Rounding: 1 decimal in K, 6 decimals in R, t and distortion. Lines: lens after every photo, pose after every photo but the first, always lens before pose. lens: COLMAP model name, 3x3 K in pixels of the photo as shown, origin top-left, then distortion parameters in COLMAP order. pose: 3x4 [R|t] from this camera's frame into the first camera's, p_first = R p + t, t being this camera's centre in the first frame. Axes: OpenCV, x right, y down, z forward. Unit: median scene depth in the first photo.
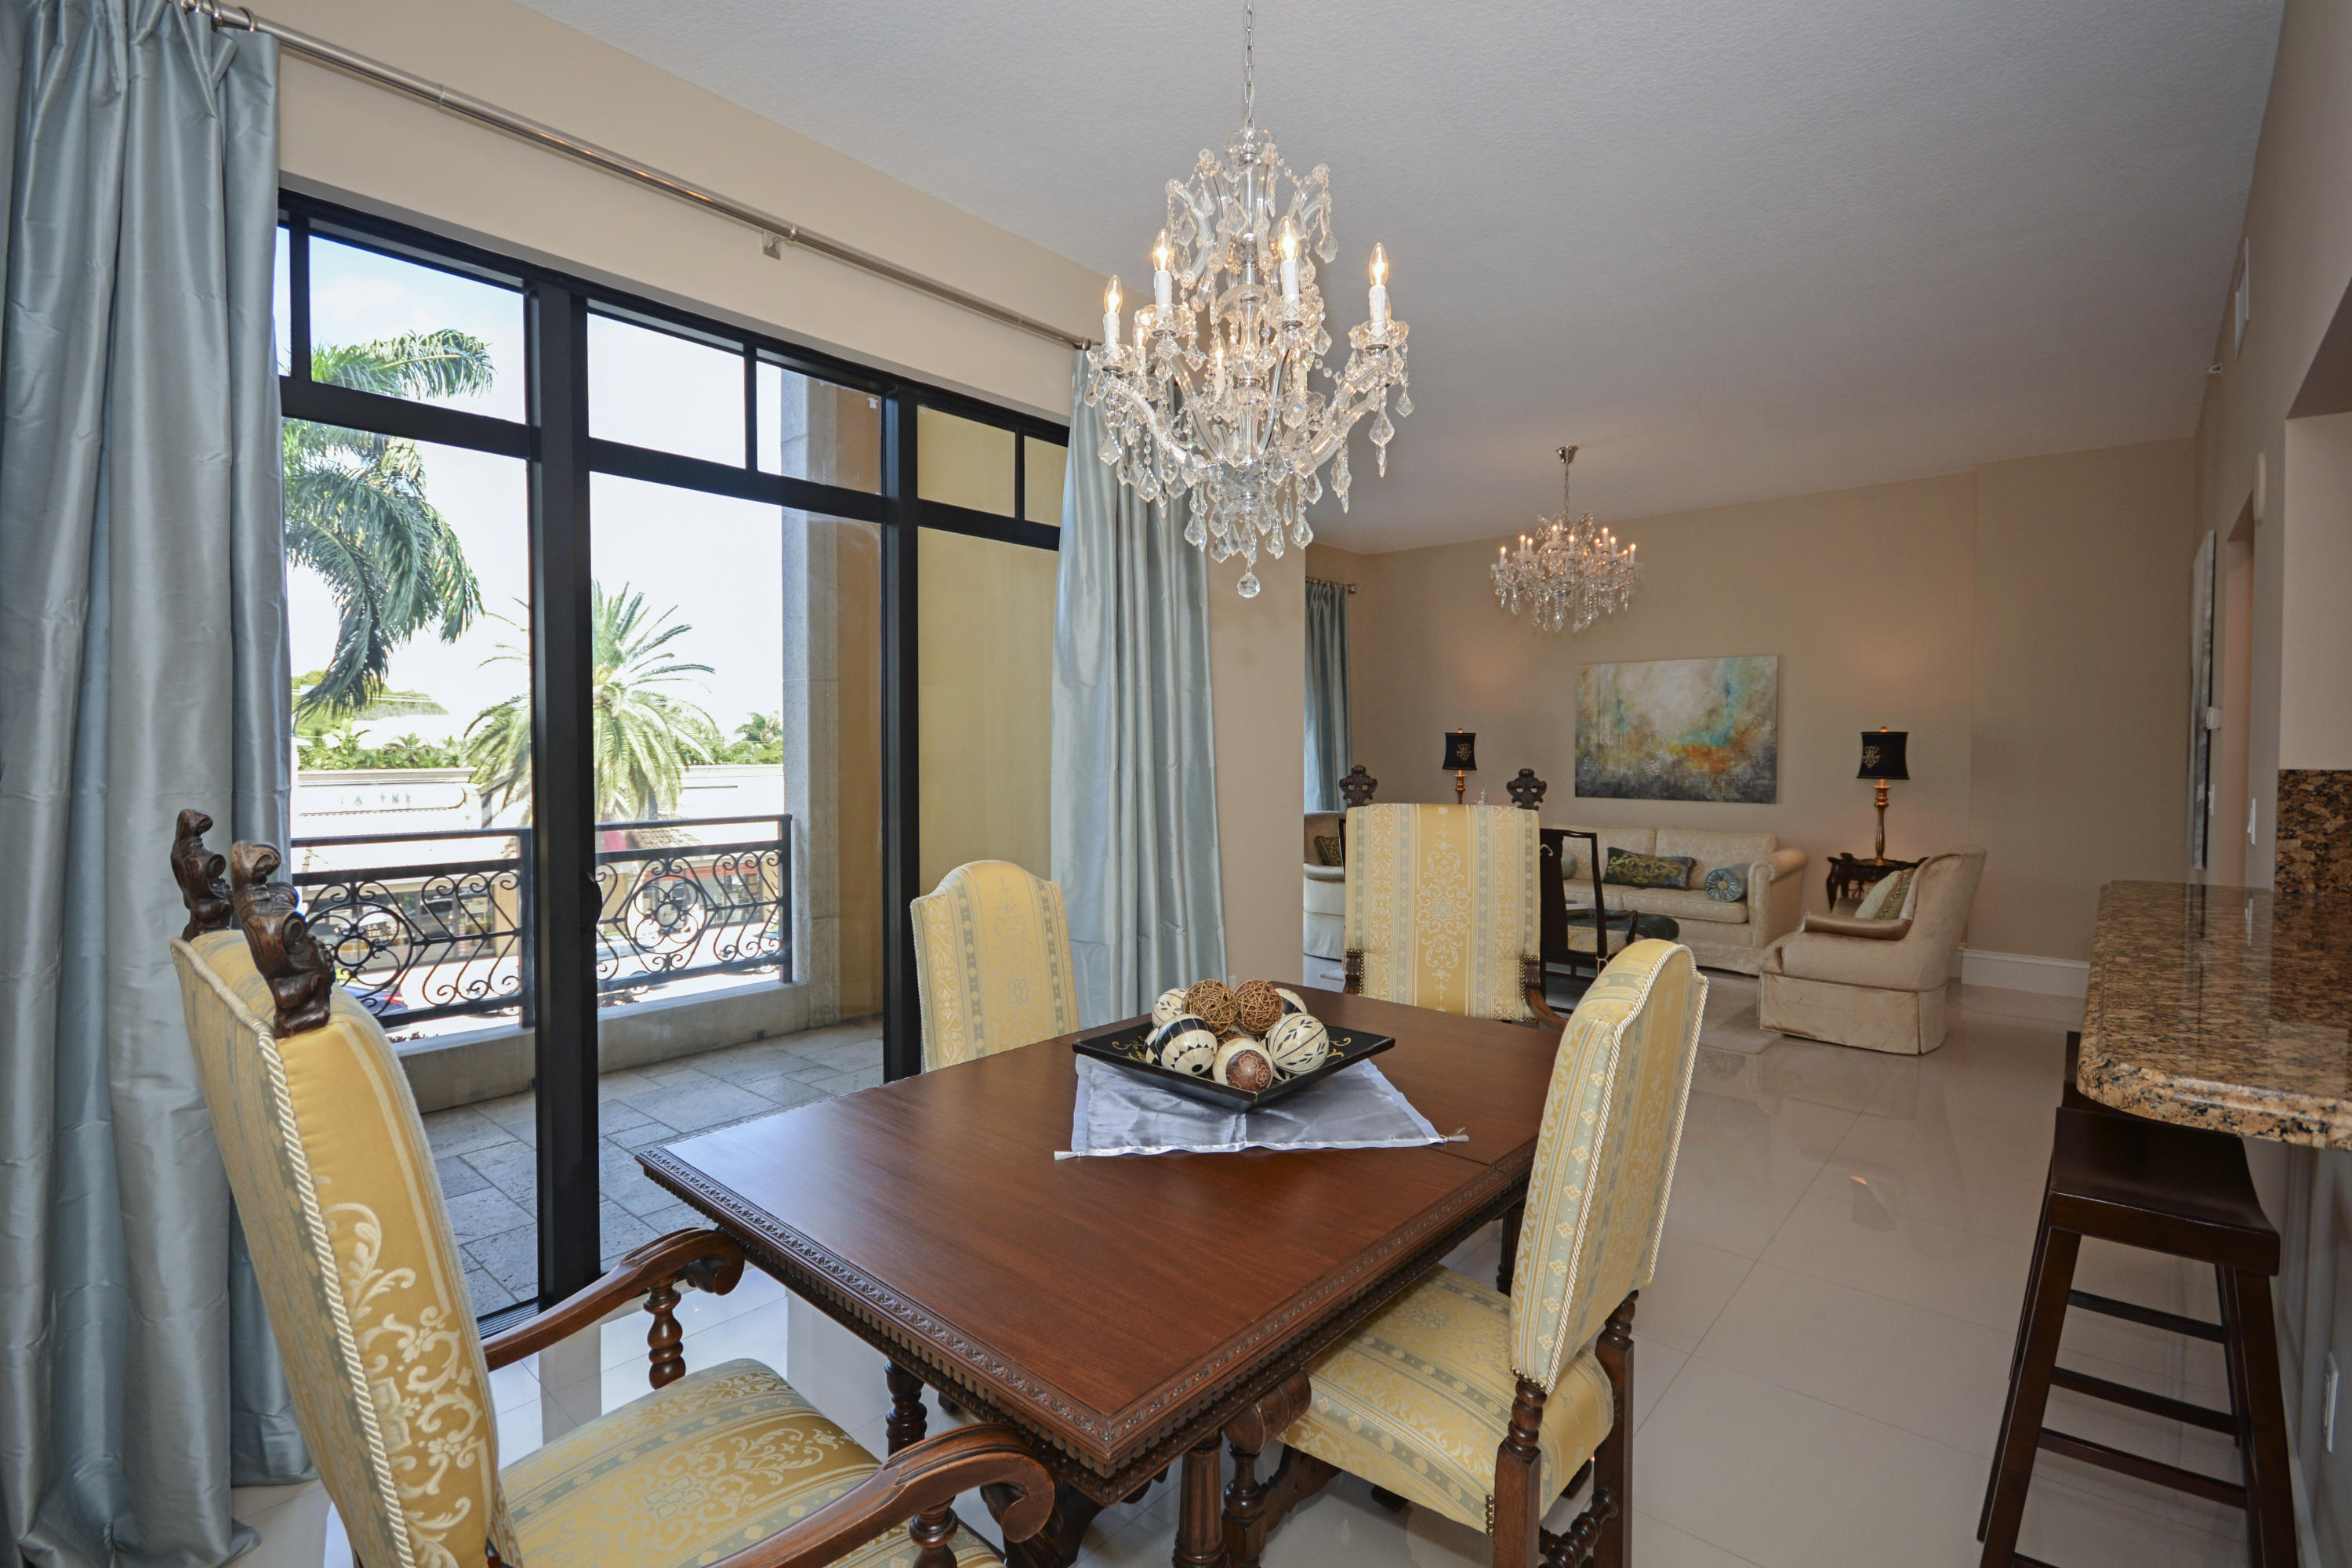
lens RADIAL K [[1065.0, 0, 1169.5], [0, 1065.0, 782.0], [0, 0, 1]] dist [-0.000060, -0.006021]
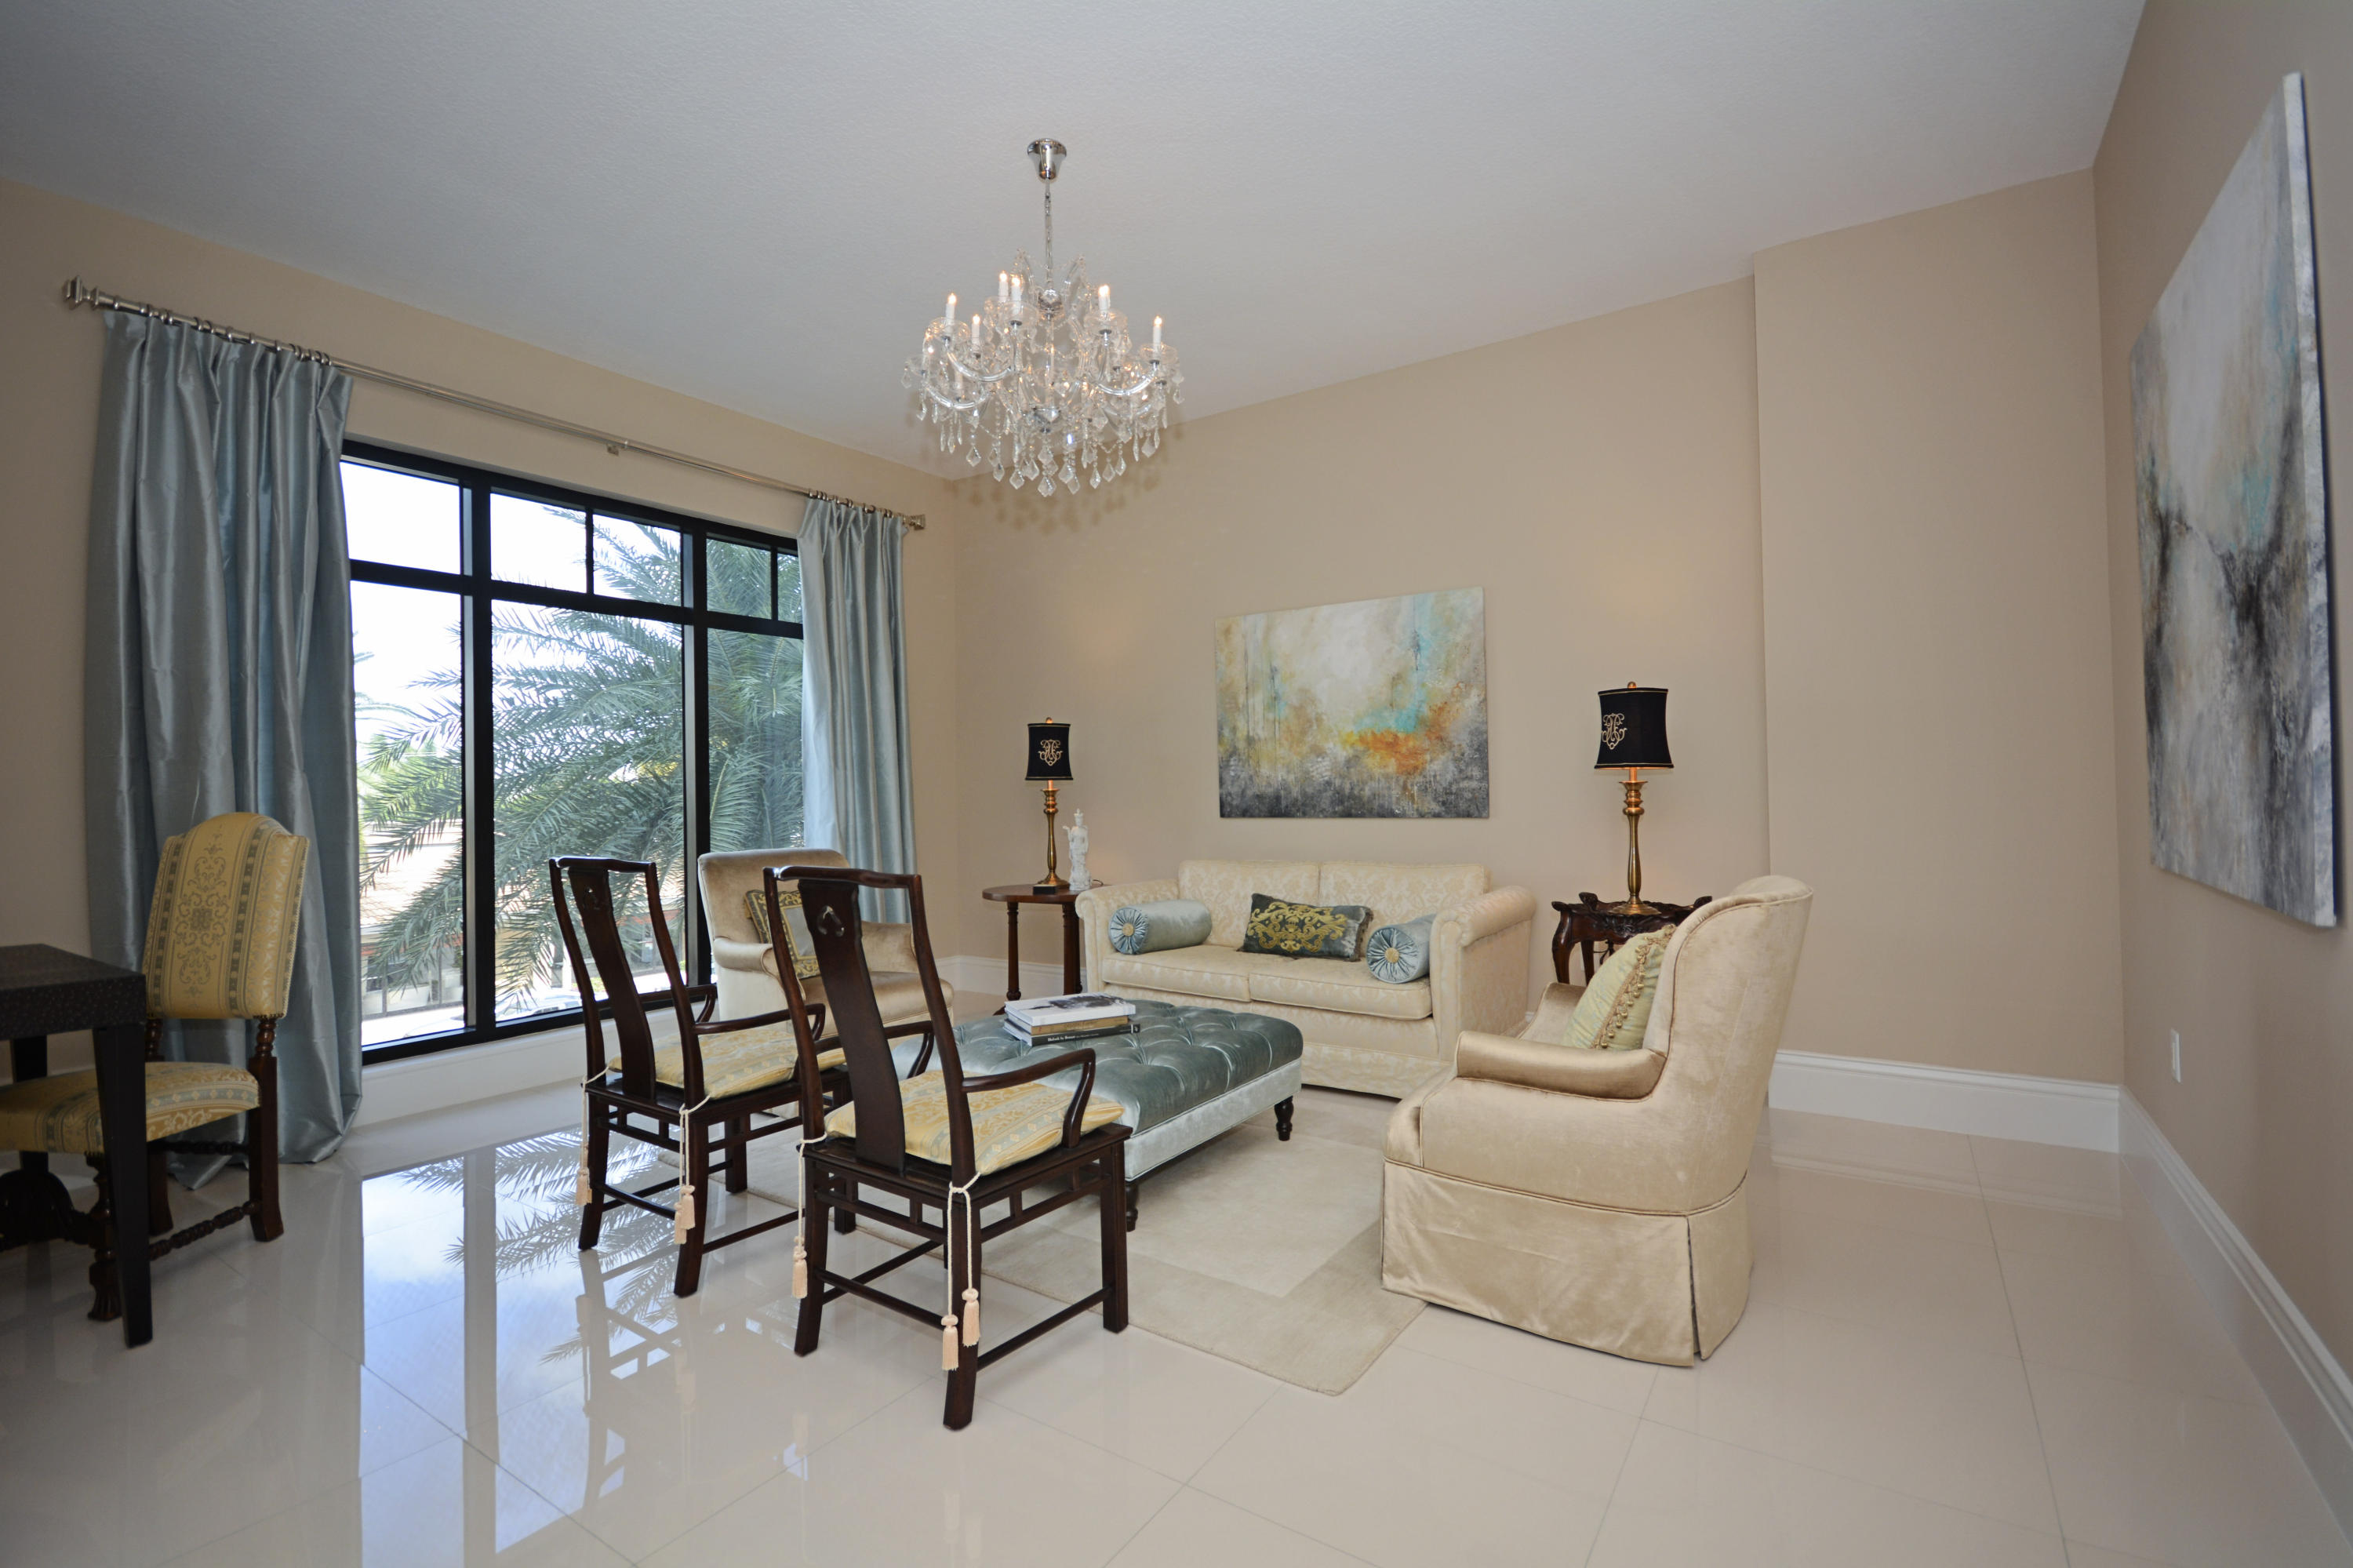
lens RADIAL K [[1065.5, 0, 1184.1], [0, 1065.5, 796.4], [0, 0, 1]] dist [-0.000060, -0.006021]
pose [[0.987766, -0.018273, 0.154872, 0.281735], [0.023088, 0.999303, -0.029350, 0.021408], [-0.154228, 0.032566, 0.987499, 0.384780]]
